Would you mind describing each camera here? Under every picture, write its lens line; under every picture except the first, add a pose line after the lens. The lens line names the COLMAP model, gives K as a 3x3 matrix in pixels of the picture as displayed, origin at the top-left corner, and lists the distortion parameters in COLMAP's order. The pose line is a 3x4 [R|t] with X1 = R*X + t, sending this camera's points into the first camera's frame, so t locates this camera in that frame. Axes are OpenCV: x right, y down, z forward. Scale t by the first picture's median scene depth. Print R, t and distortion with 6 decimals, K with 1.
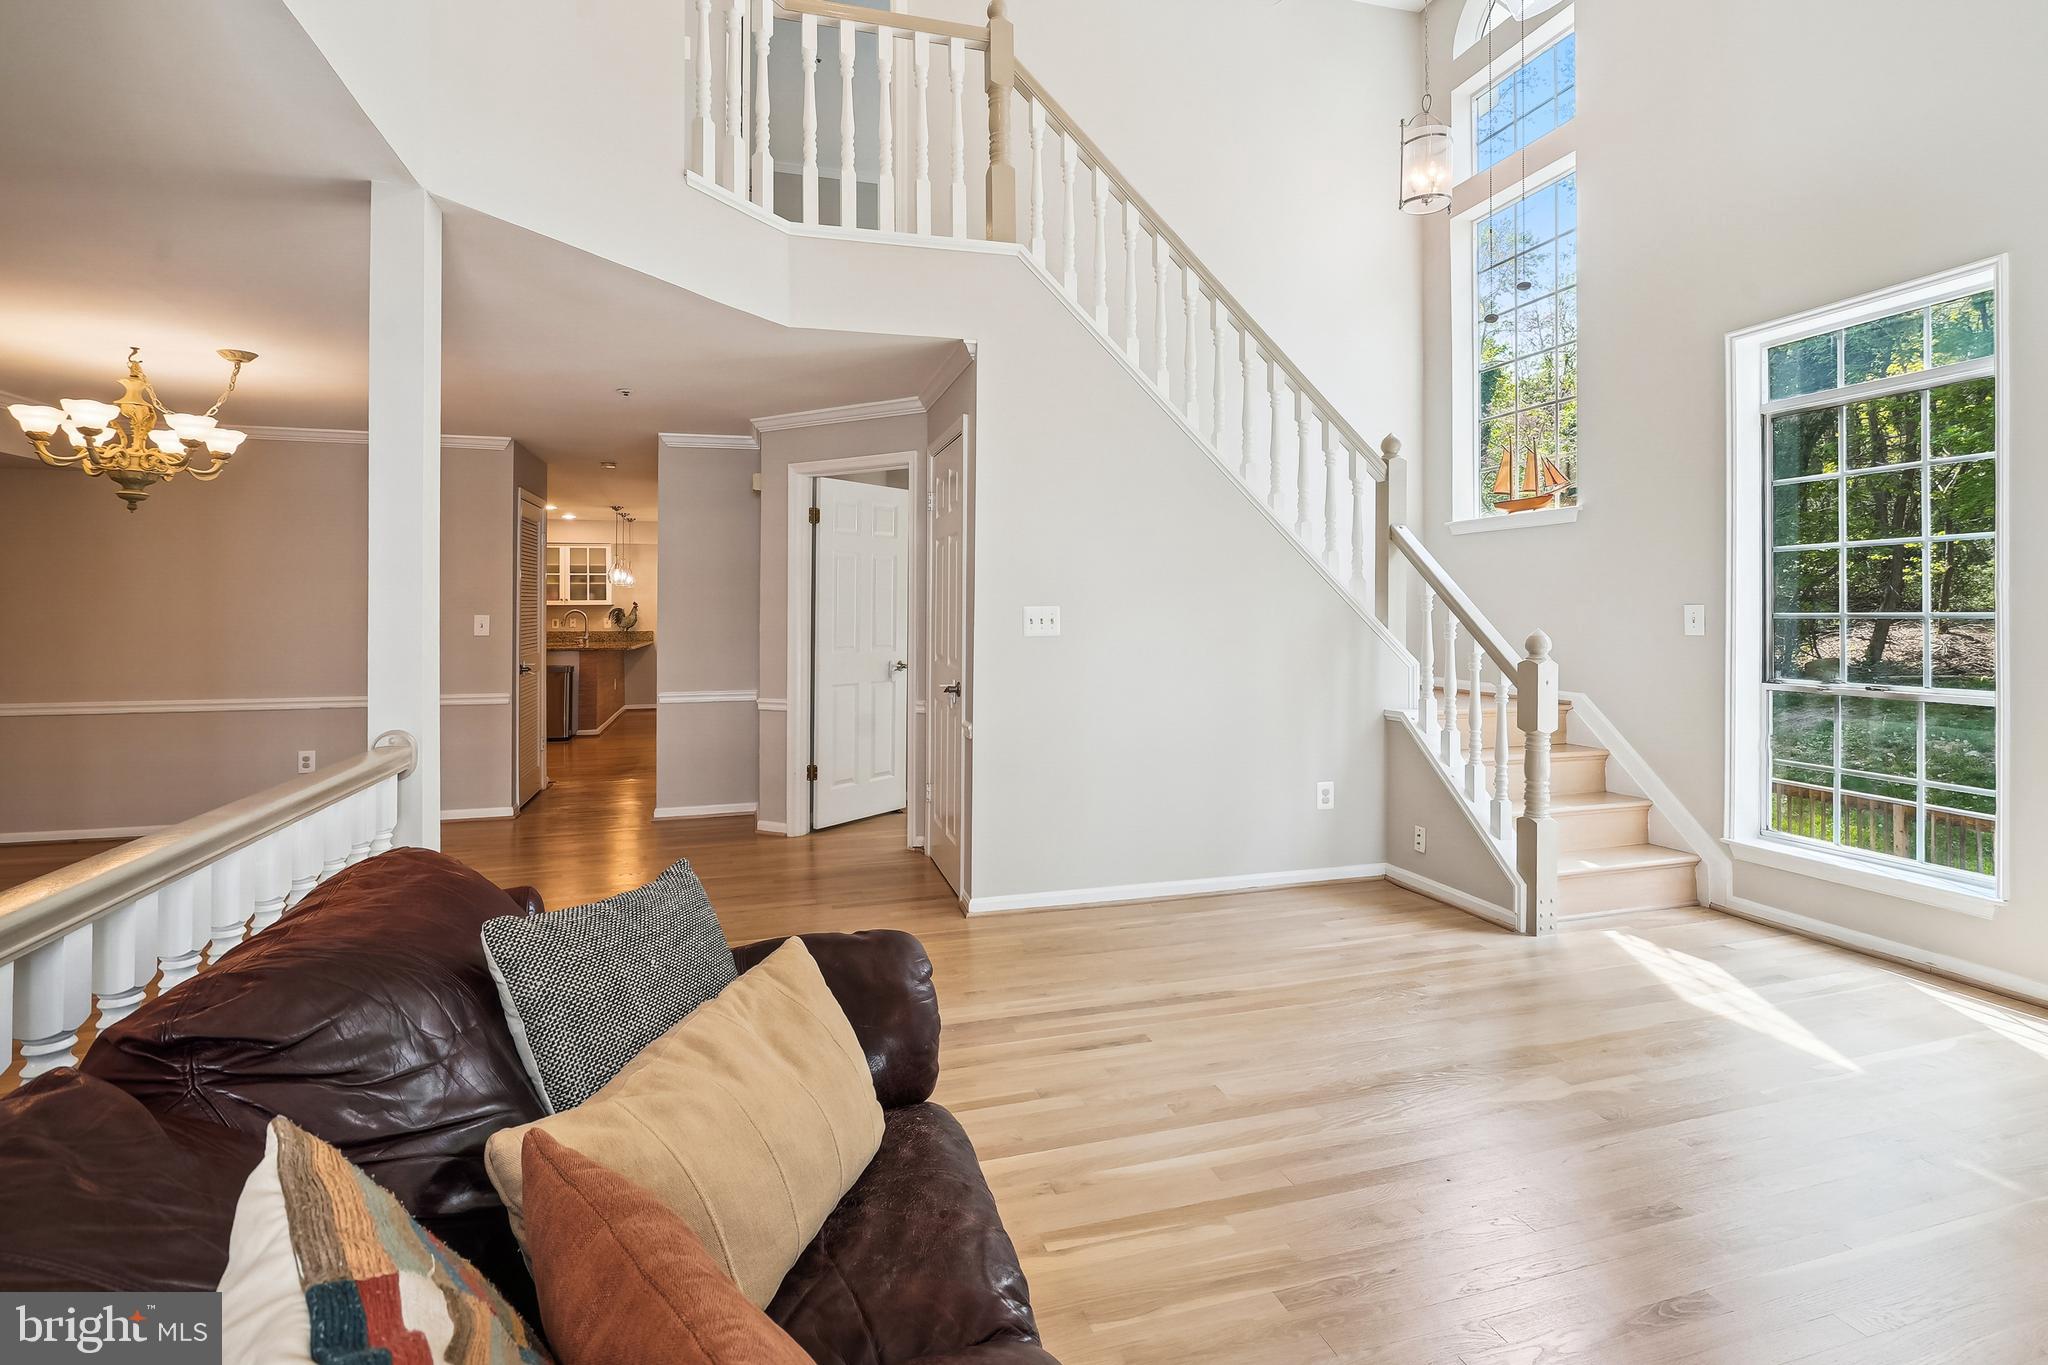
lens RADIAL K [[971.1, 0, 1029.4], [0, 971.1, 614.0], [0, 0, 1]] dist [-0.002289, -0.000015]
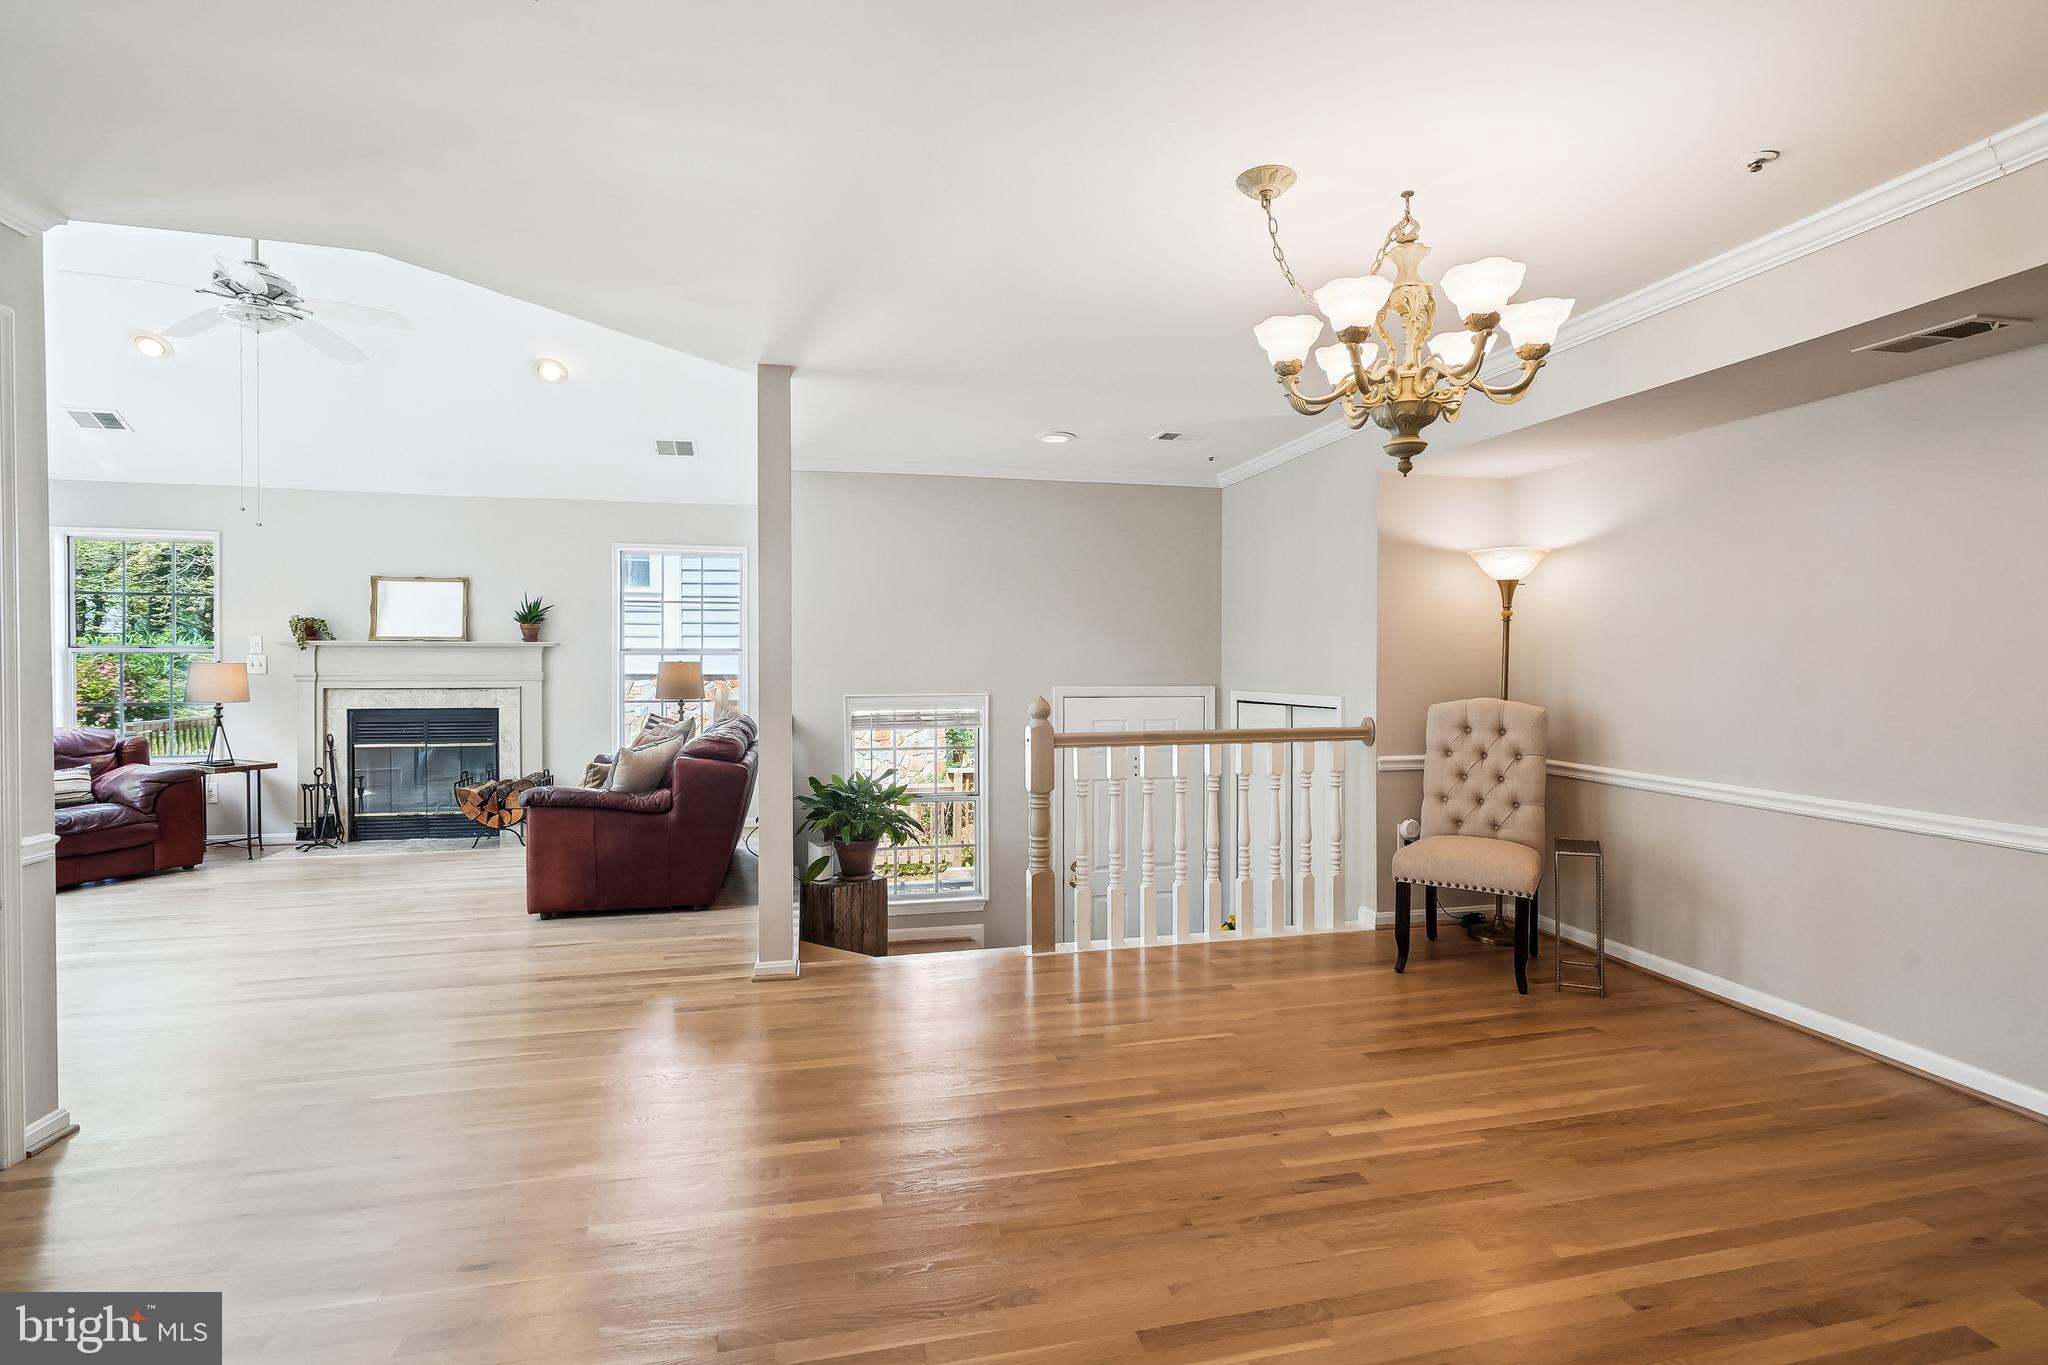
lens RADIAL K [[950.8, 0, 1025.7], [0, 950.8, 671.8], [0, 0, 1]] dist [-0.003637, -0.000146]
pose [[-0.997603, 0.005237, 0.068996, -0.770948], [0.006426, 0.999835, 0.017018, 0.003885], [-0.068895, 0.017420, -0.997472, 1.647704]]
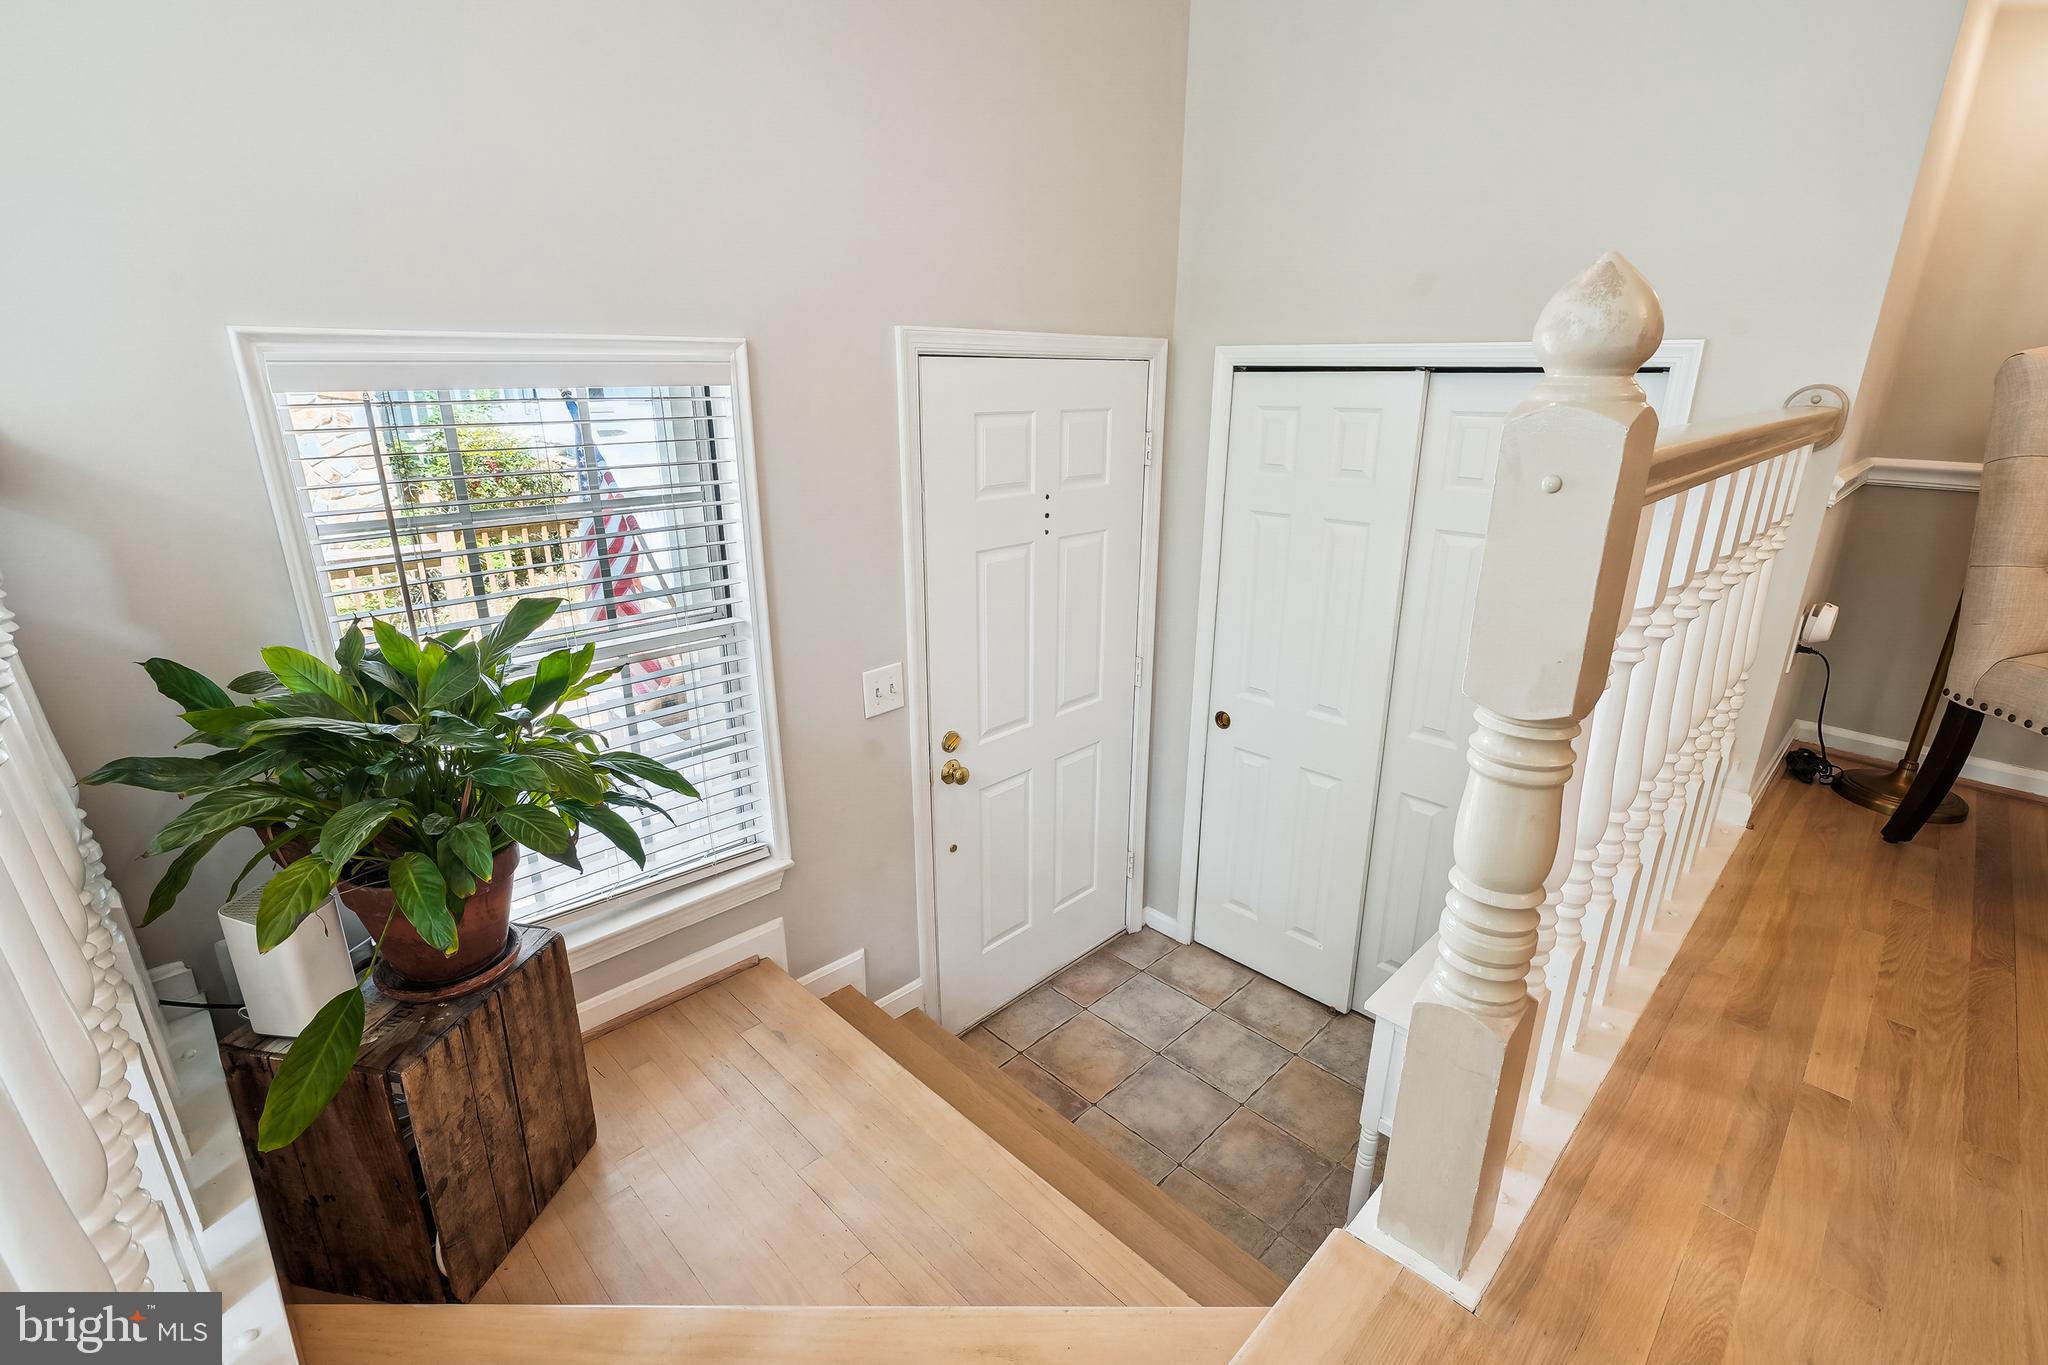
lens RADIAL K [[934.8, 0, 1036.2], [0, 934.8, 682.8], [0, 0, 1]] dist [-0.002893, -0.000200]
pose [[-0.877109, 0.147299, -0.457146, -0.491635], [-0.007478, 0.947507, 0.319648, 0.073097], [0.480233, 0.283784, -0.829965, 0.741134]]
